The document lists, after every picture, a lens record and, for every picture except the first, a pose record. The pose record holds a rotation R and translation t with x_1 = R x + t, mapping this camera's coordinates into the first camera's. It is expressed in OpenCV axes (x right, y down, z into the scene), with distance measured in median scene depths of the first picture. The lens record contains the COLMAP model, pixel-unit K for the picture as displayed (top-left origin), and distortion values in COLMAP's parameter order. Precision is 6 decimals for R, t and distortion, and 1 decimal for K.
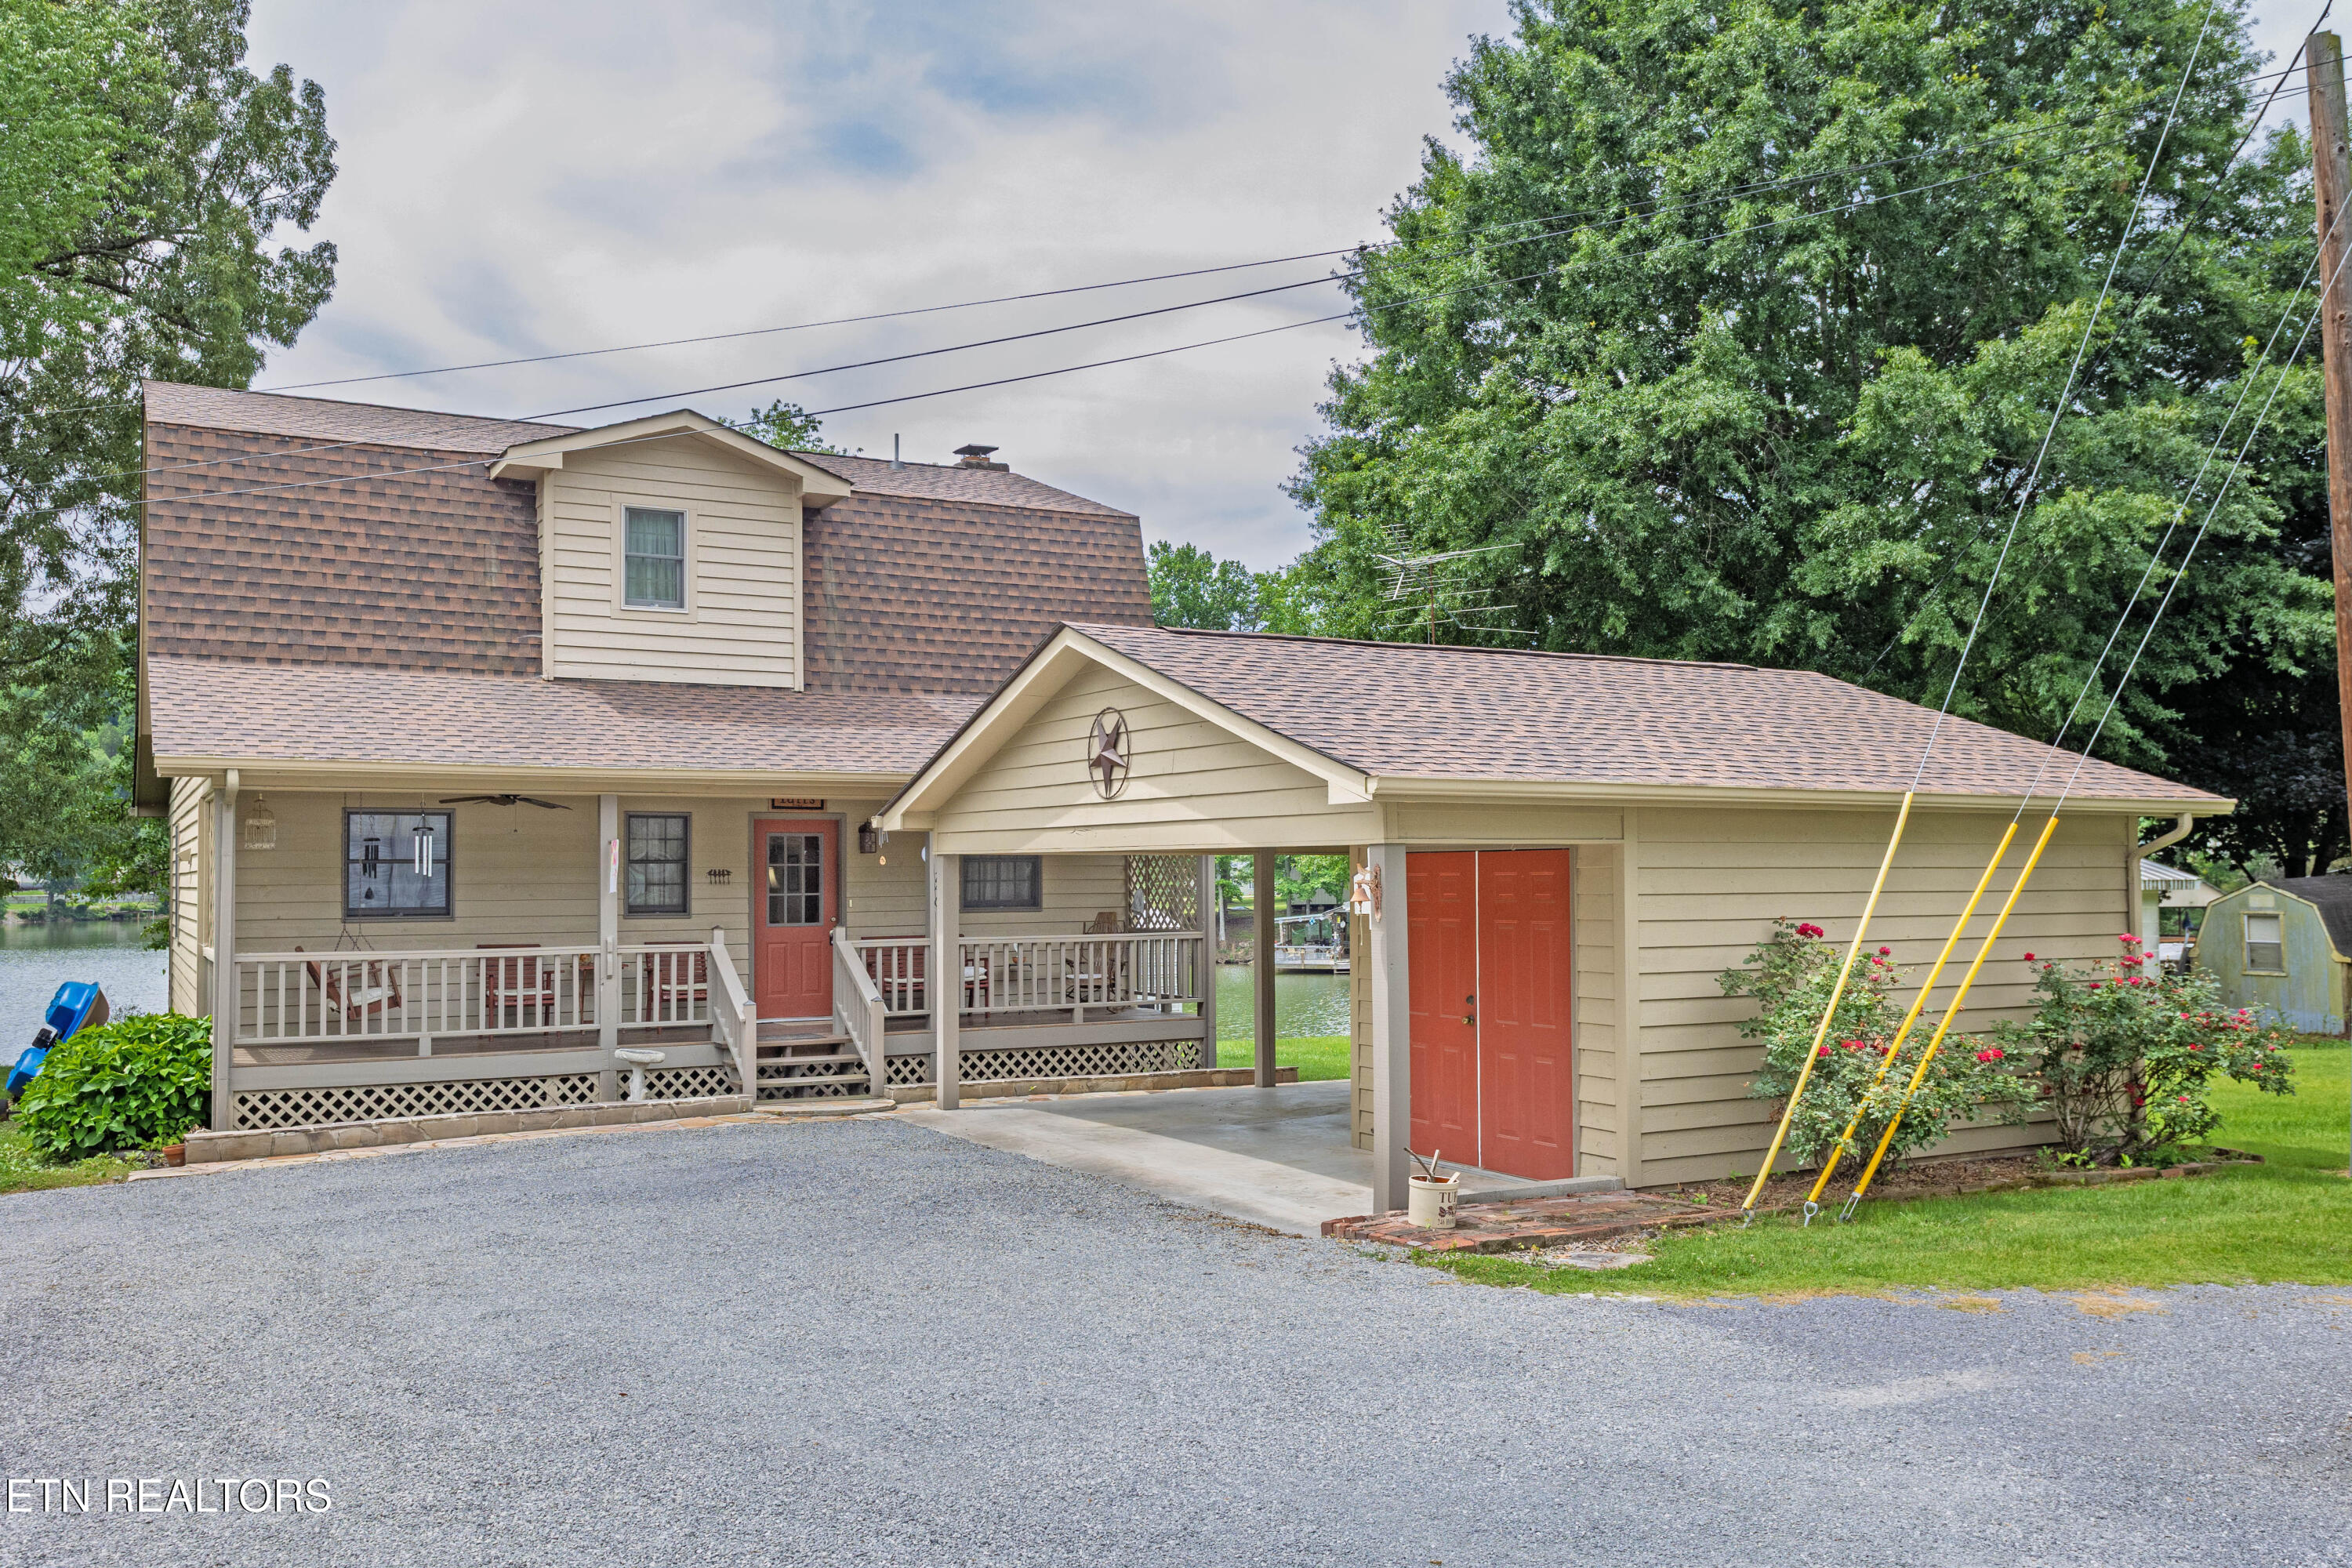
lens RADIAL K [[1983.7, 0, 1195.4], [0, 1983.7, 813.8], [0, 0, 1]] dist [0.011053, 0.008539]
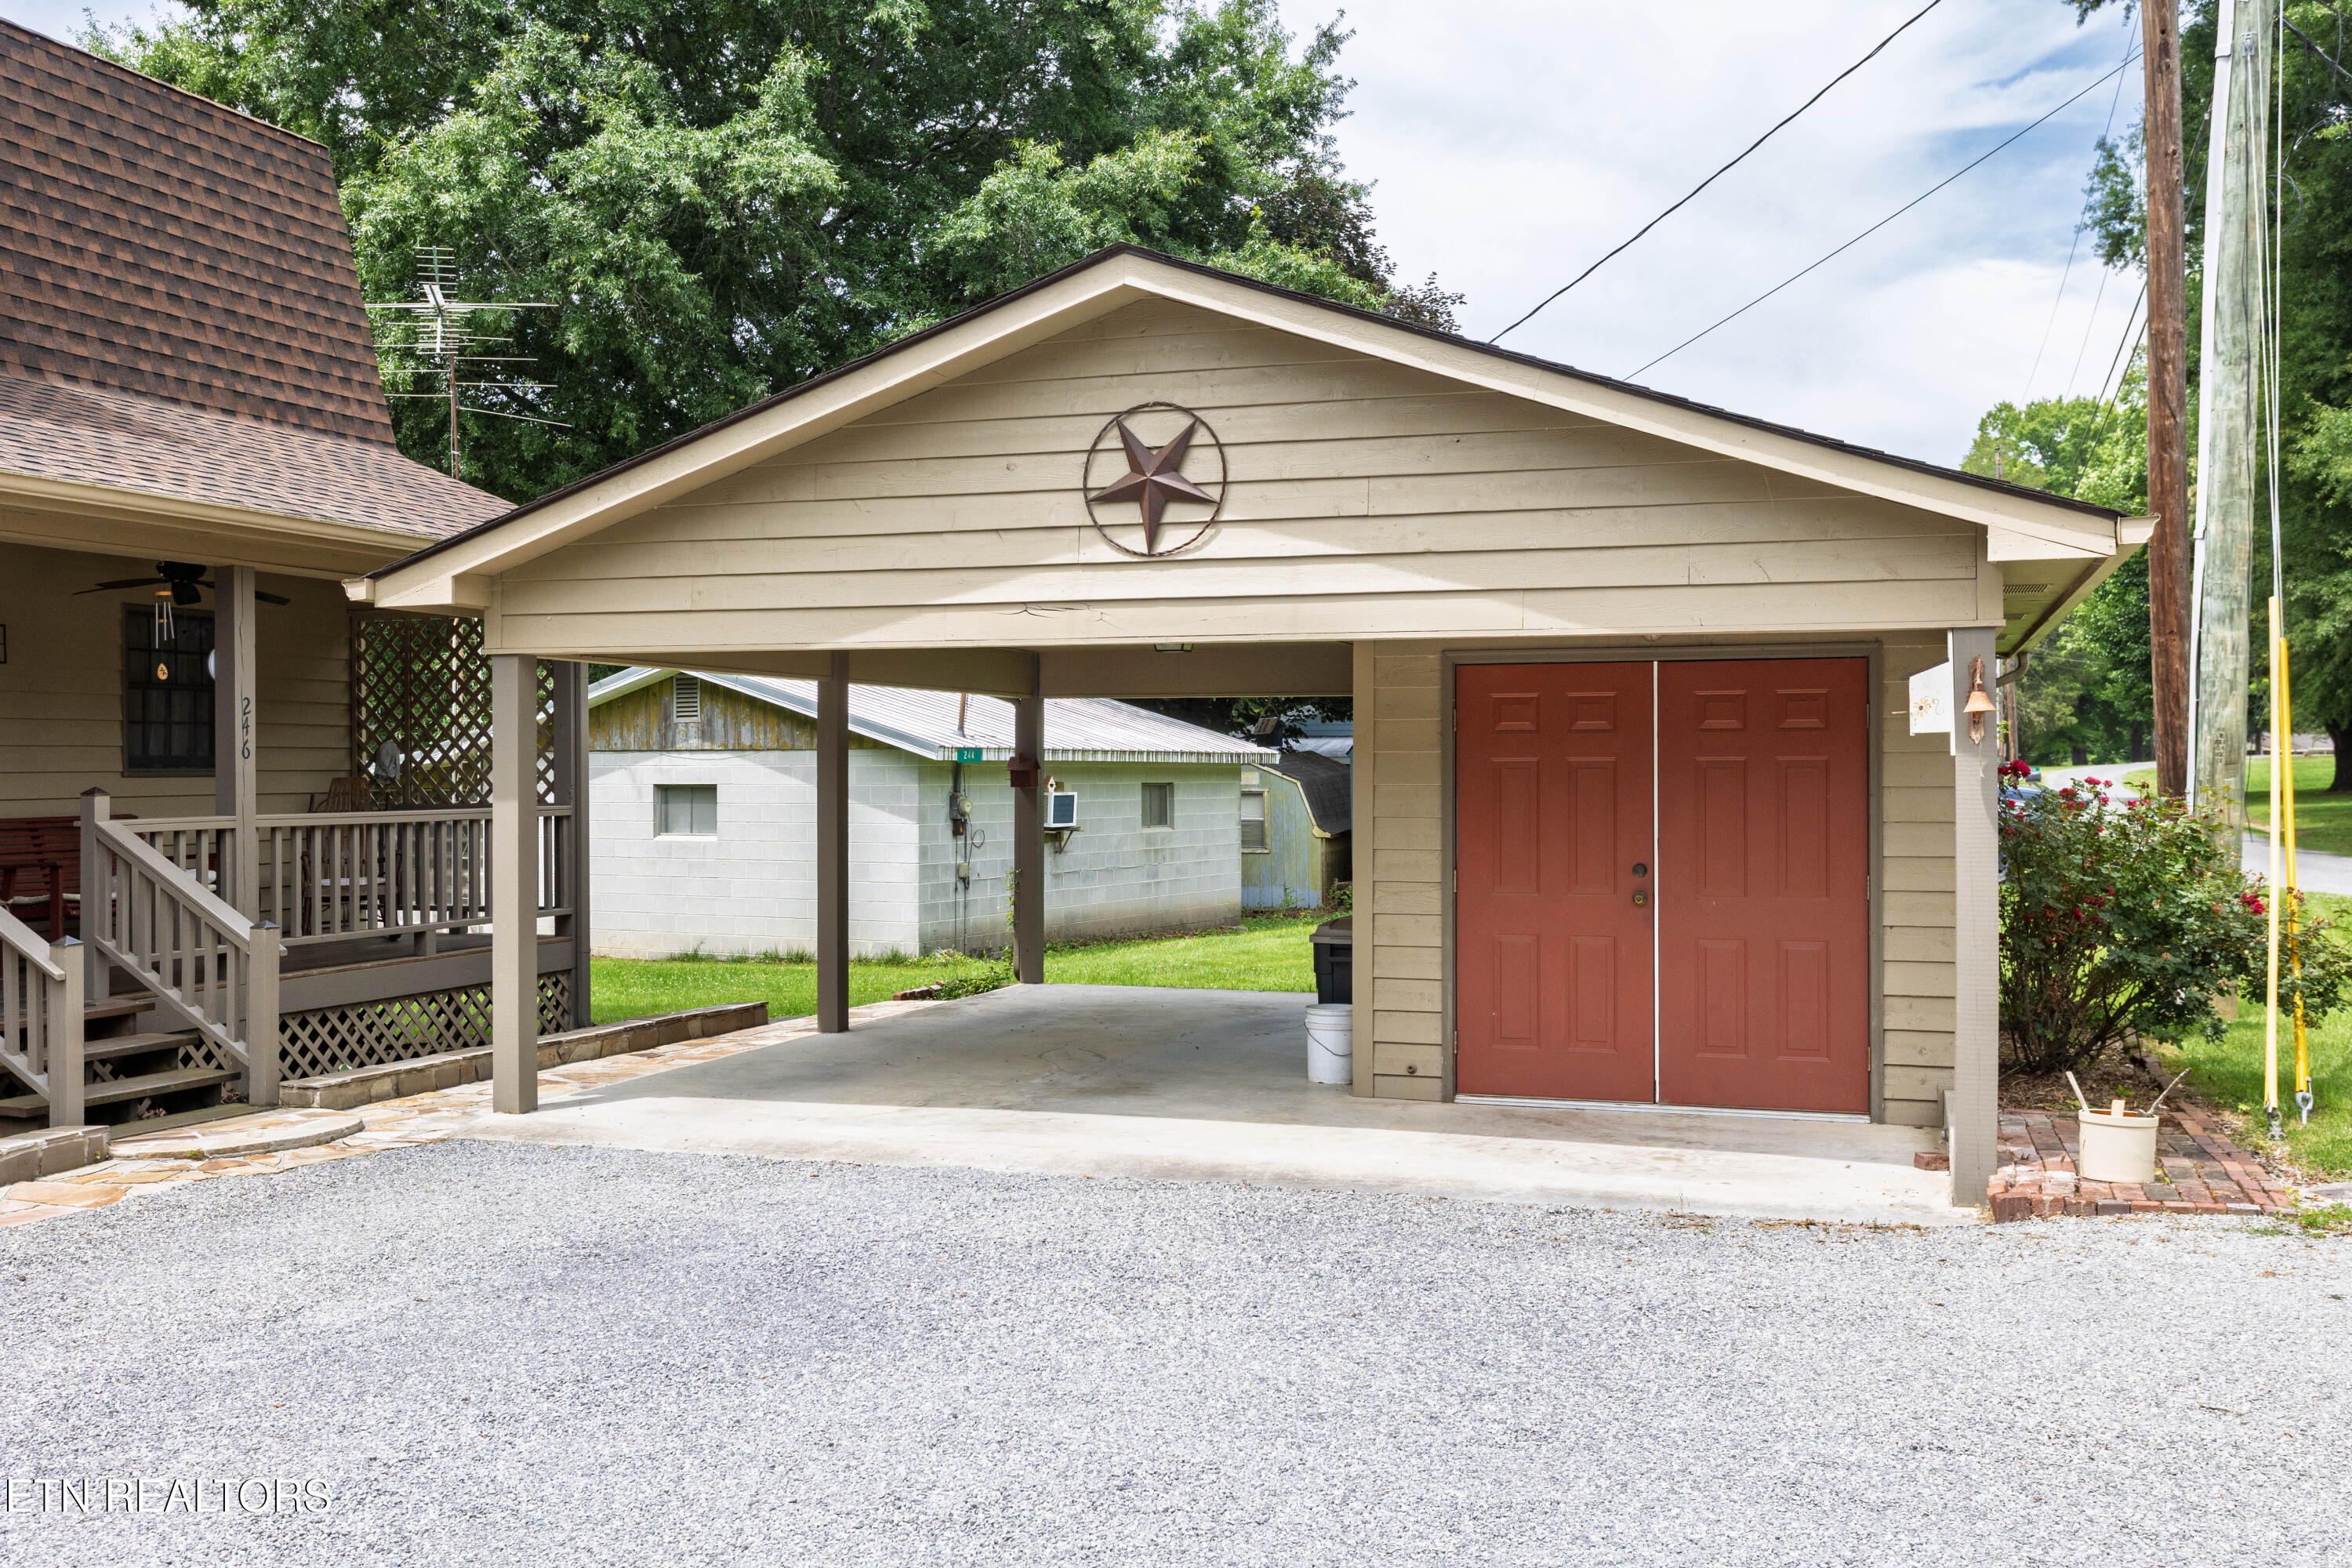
lens RADIAL K [[2137.8, 0, 1164.2], [0, 2137.8, 784.8], [0, 0, 1]] dist [0.007423, 0.000846]
pose [[0.729190, -0.000032, 0.684311, -0.353798], [-0.022861, 0.999441, 0.024407, 0.033577], [-0.683929, -0.033442, 0.728782, 0.385011]]
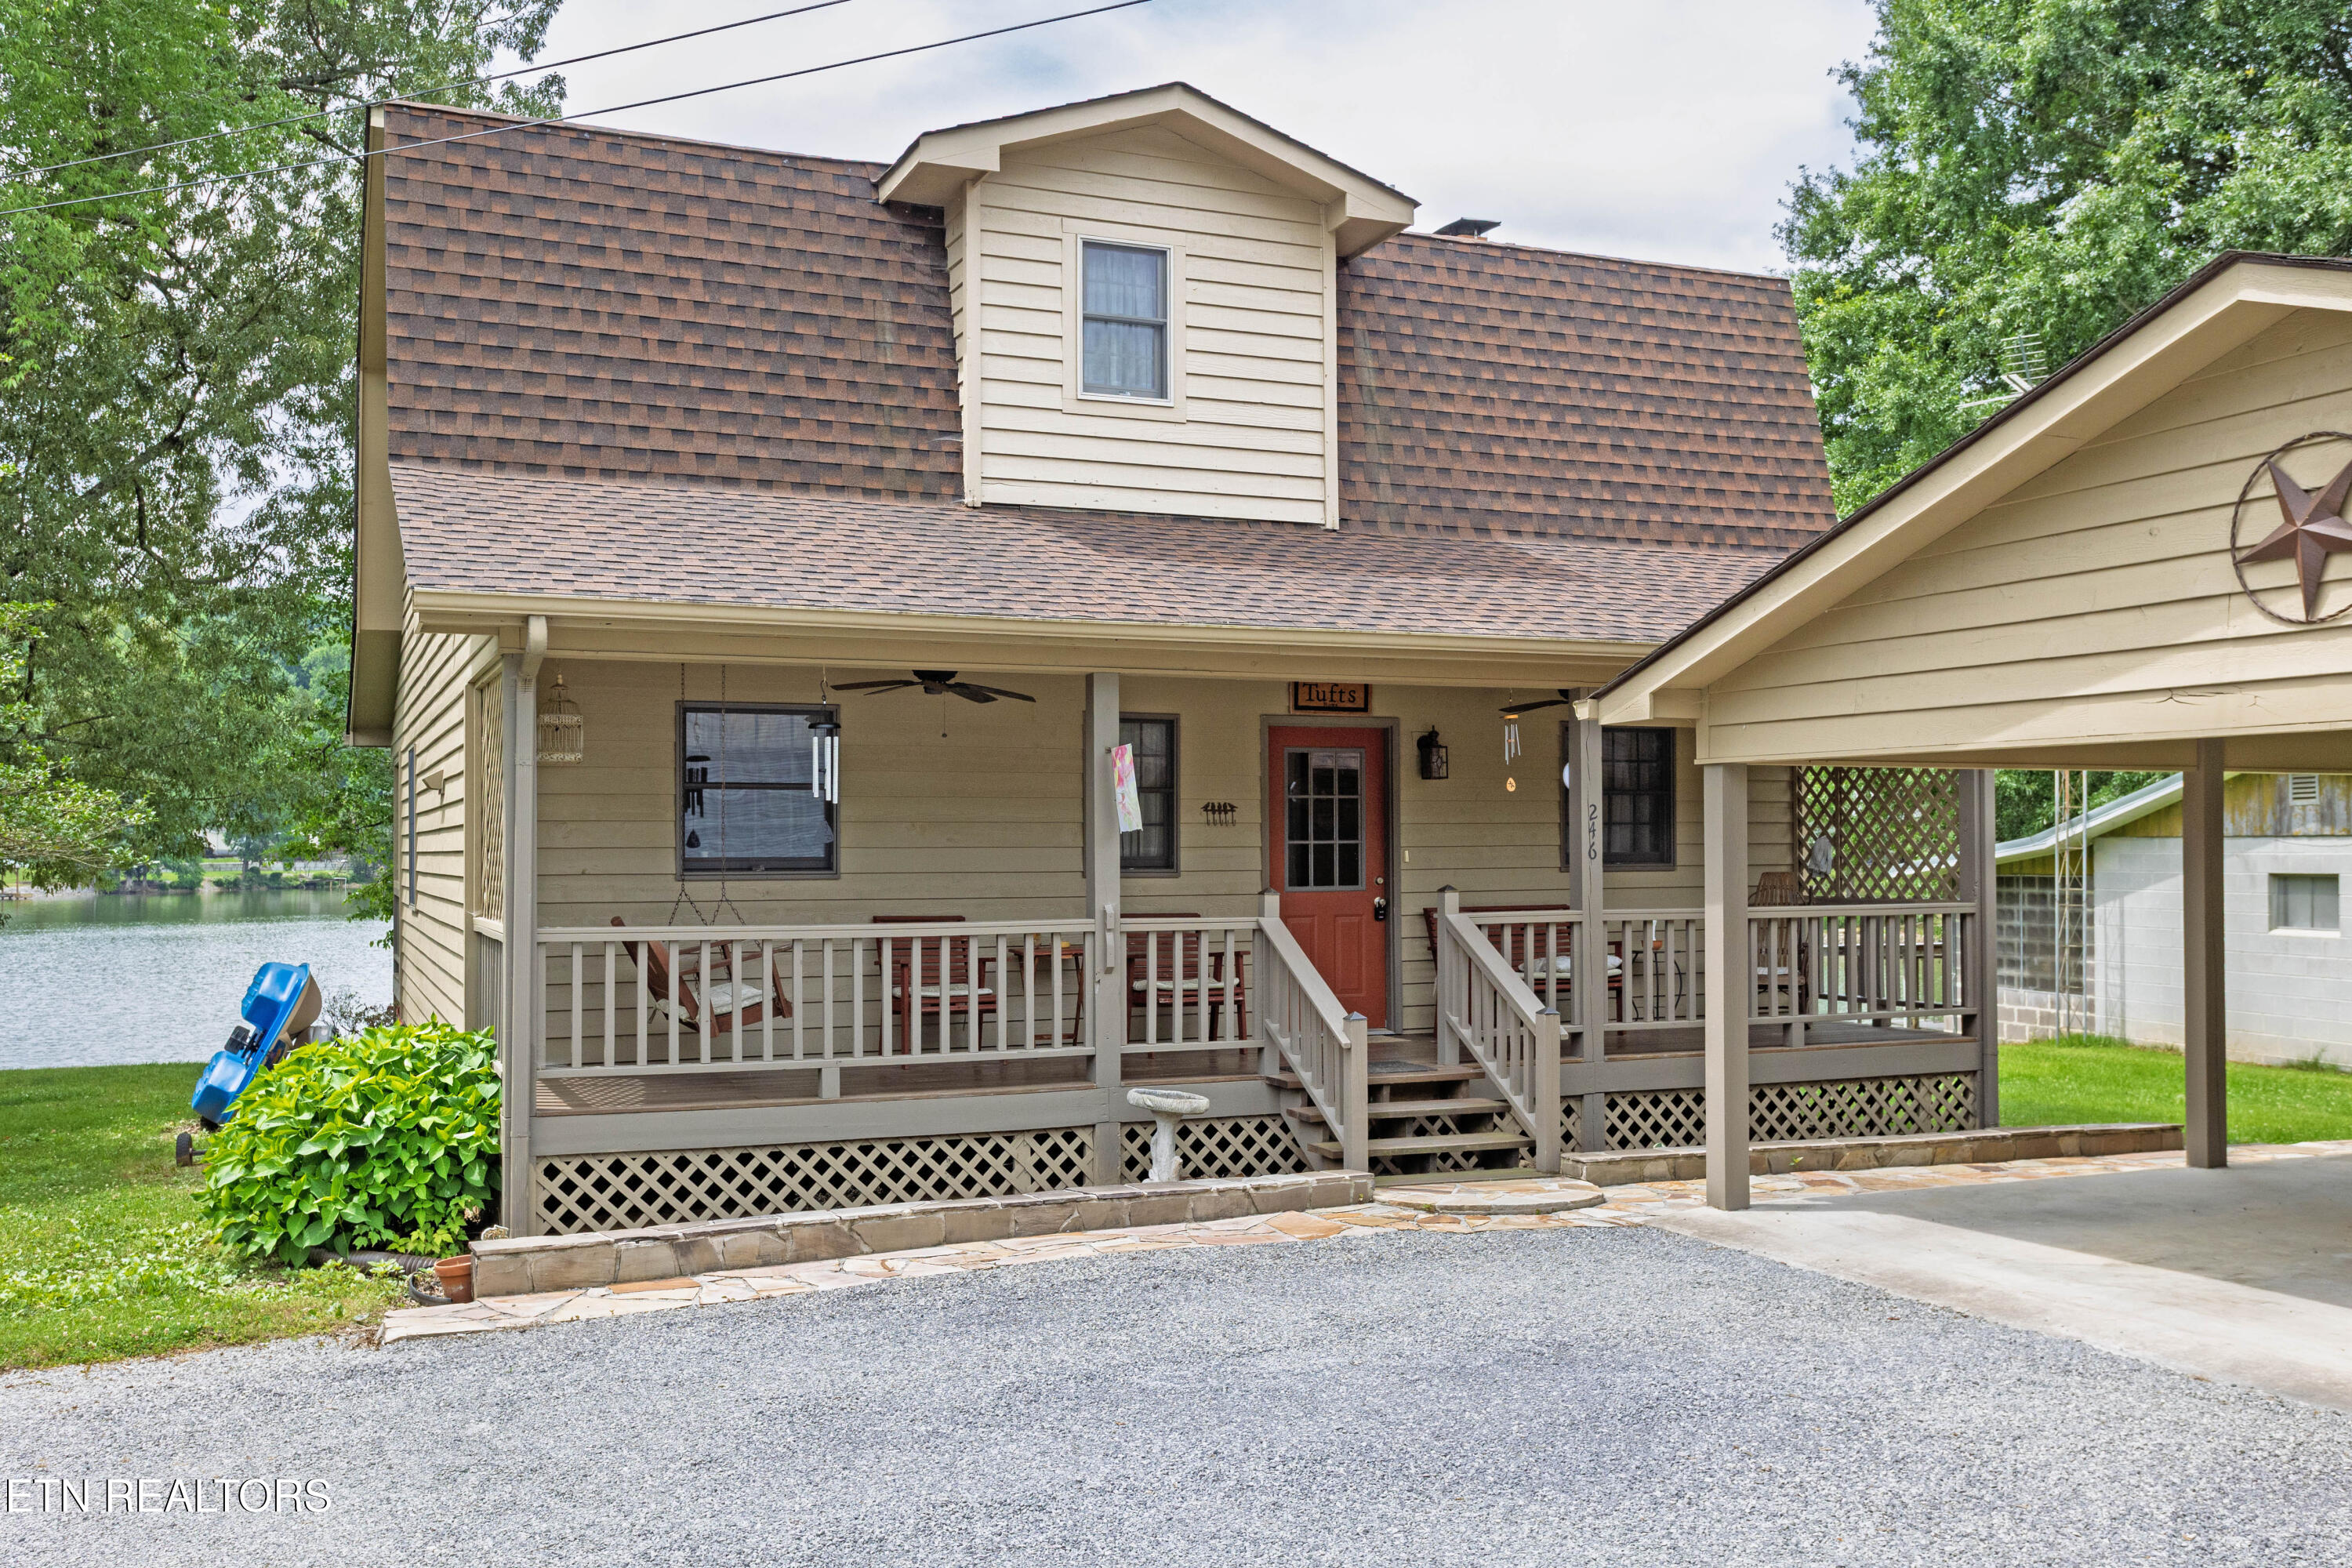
lens RADIAL K [[2064.1, 0, 1160.6], [0, 2064.1, 806.2], [0, 0, 1]] dist [0.001626, 0.025554]
pose [[0.994571, -0.000122, -0.104056, -0.197557], [0.001232, 0.999943, 0.010607, 0.023163], [0.104049, -0.010678, 0.994515, 0.342413]]
